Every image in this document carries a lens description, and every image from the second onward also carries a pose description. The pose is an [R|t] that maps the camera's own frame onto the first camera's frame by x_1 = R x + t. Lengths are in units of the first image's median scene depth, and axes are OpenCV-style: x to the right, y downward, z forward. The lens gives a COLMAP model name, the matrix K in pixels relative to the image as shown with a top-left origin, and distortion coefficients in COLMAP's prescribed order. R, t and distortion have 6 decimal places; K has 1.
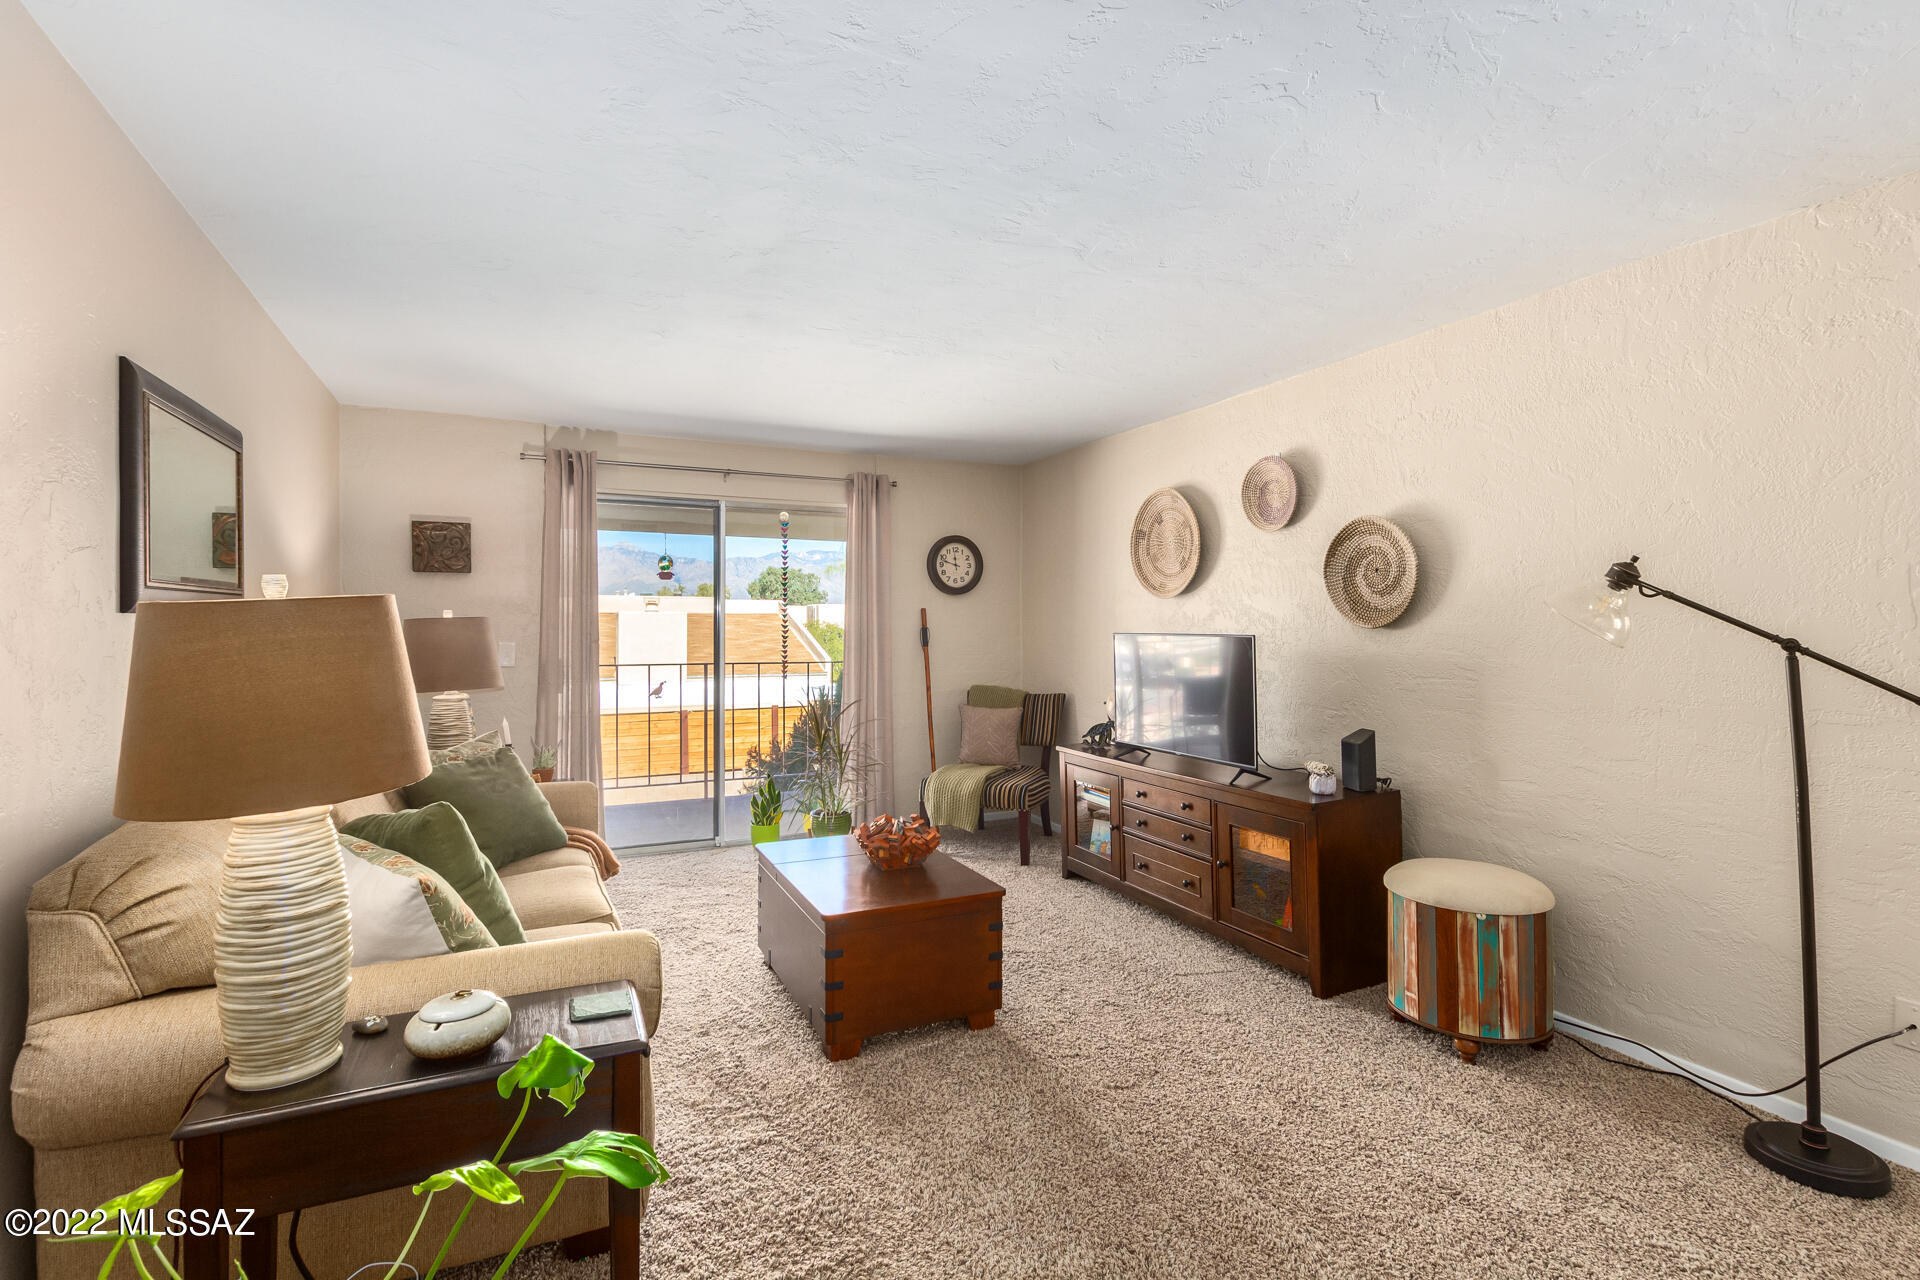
lens RADIAL K [[921.6, 0, 980.6], [0, 921.6, 610.9], [0, 0, 1]] dist [0.002216, -0.000101]
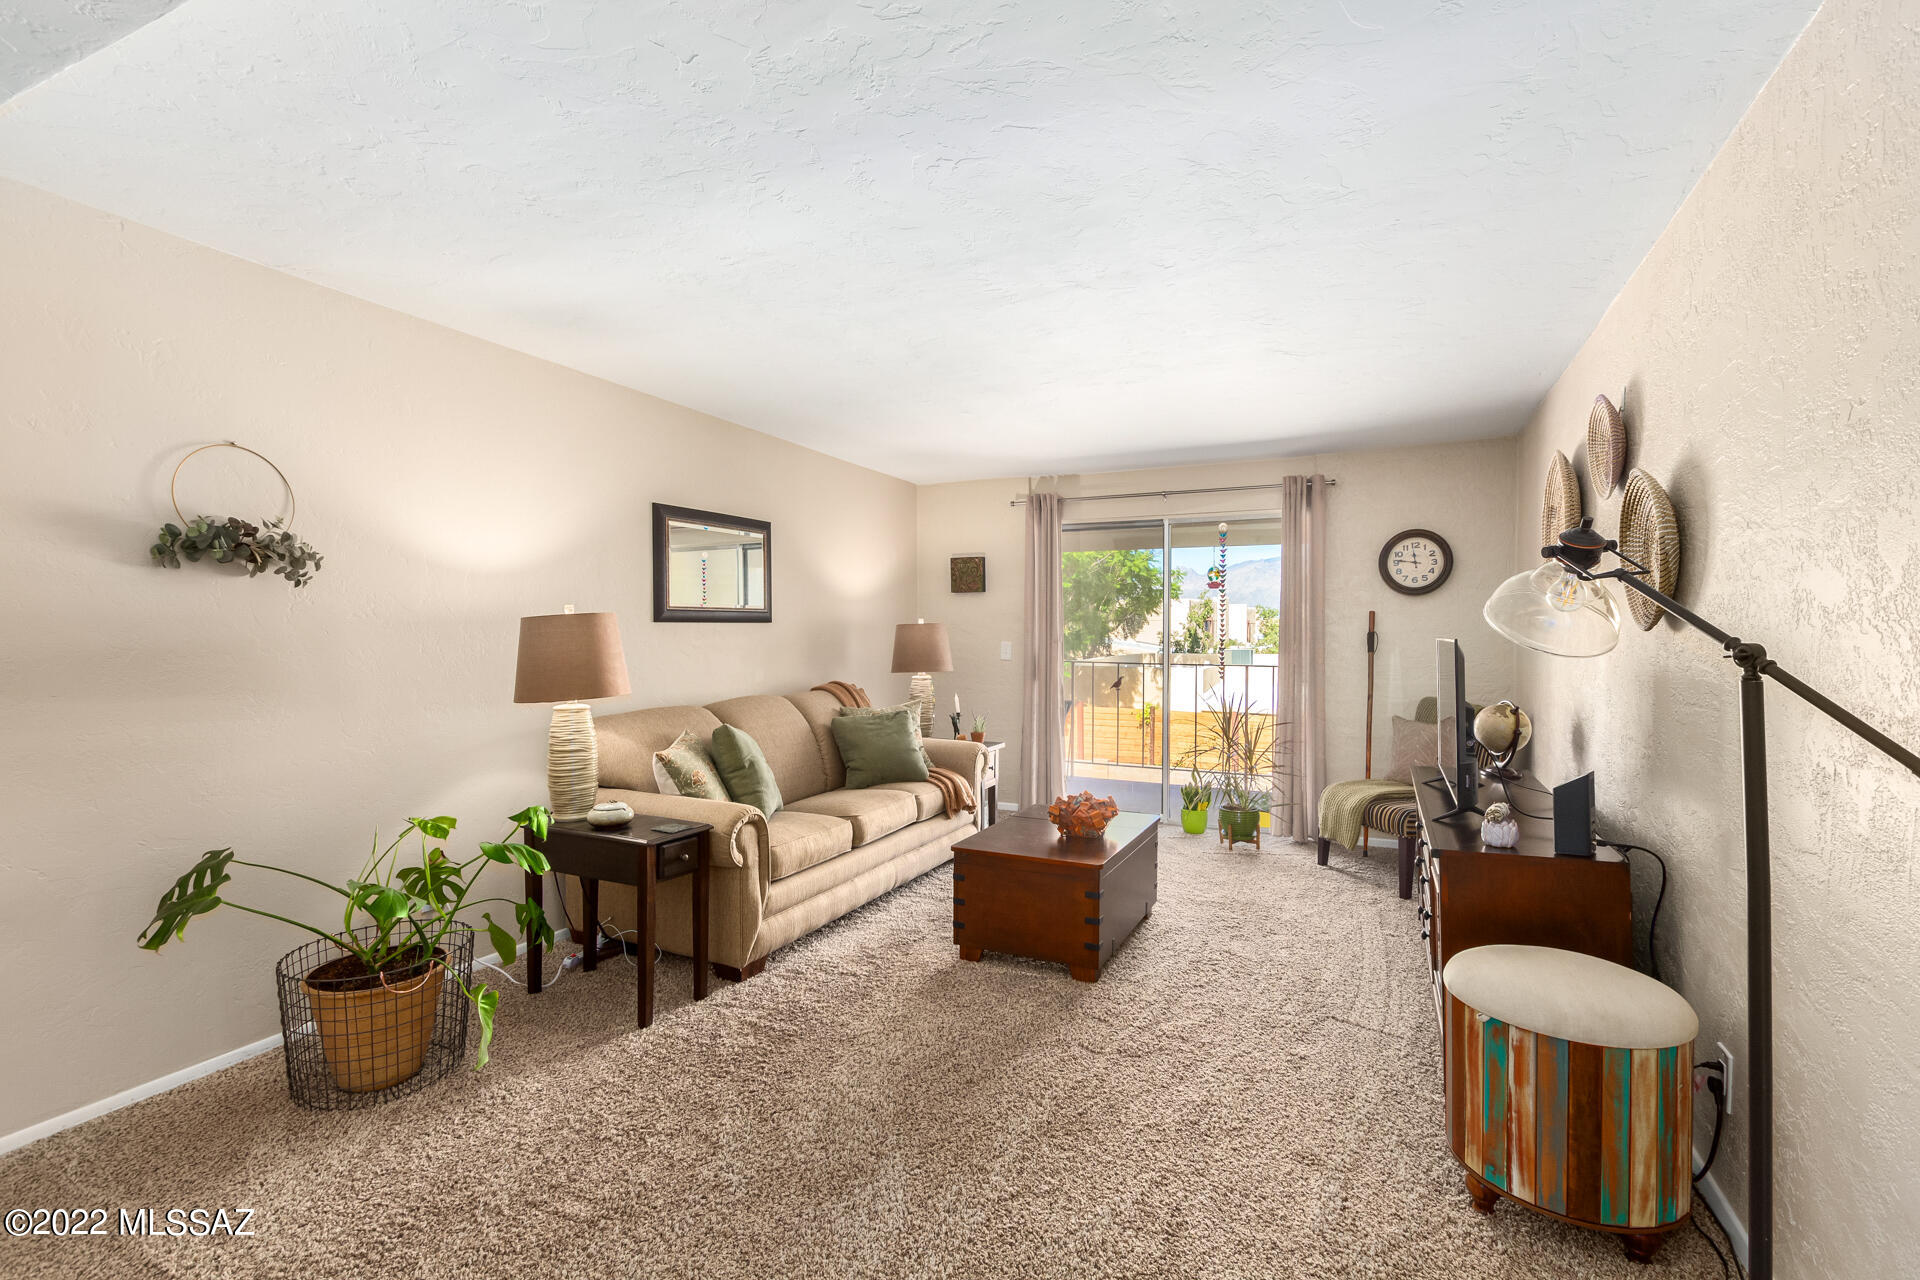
lens RADIAL K [[914.0, 0, 943.3], [0, 914.0, 635.5], [0, 0, 1]] dist [0.001777, -0.000324]
pose [[0.587650, 0.004643, -0.809102, 0.679590], [0.011076, 0.999844, 0.013782, 0.006530], [0.809040, -0.017061, 0.587506, 0.169361]]
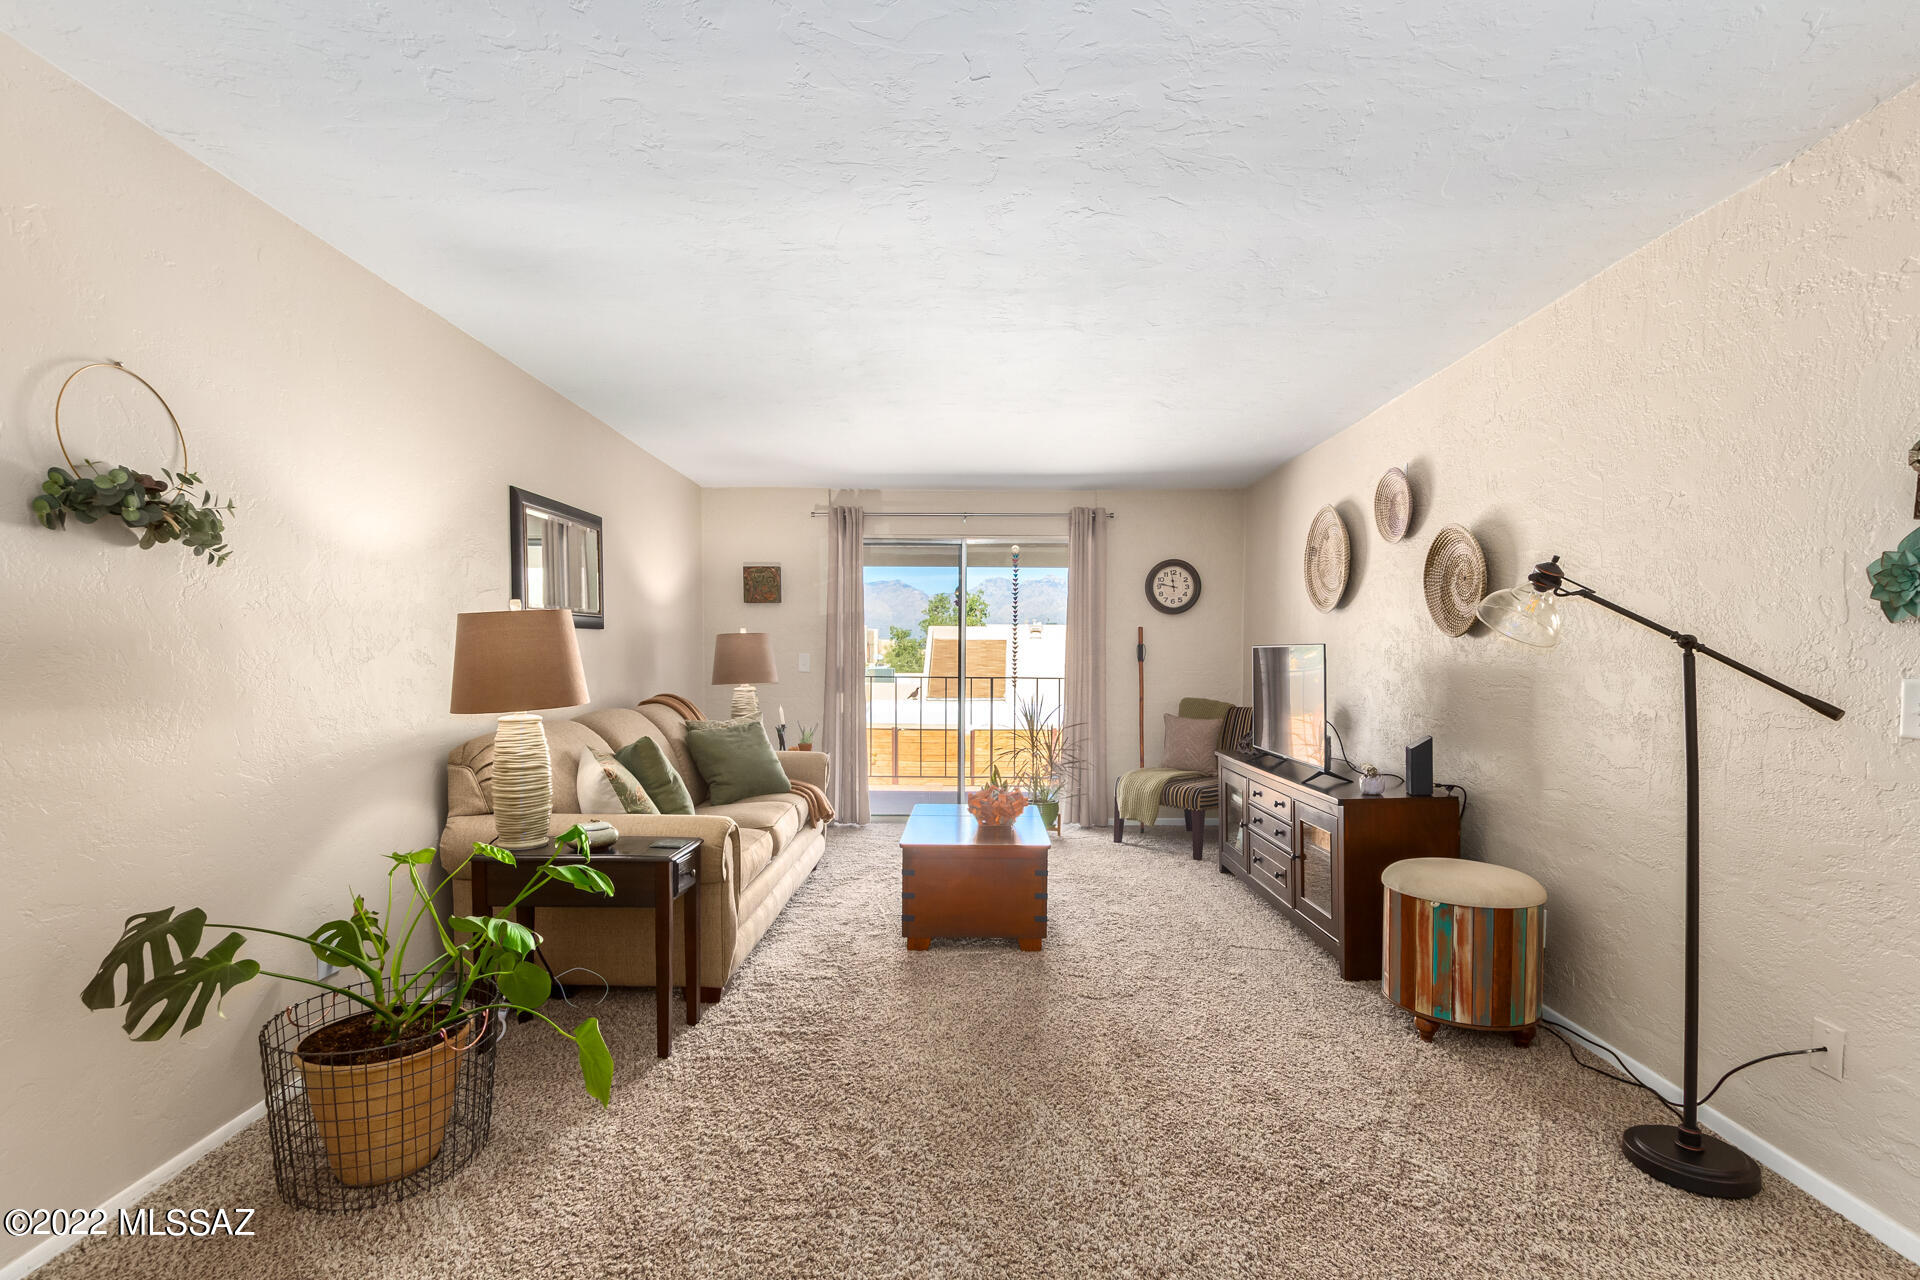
lens RADIAL K [[945.3, 0, 967.5], [0, 945.3, 673.2], [0, 0, 1]] dist [0.002359, 0.001237]
pose [[0.887553, 0.012208, -0.460545, 0.434074], [0.003425, 0.999446, 0.033095, 0.022607], [0.460694, -0.030951, 0.887019, -0.153607]]
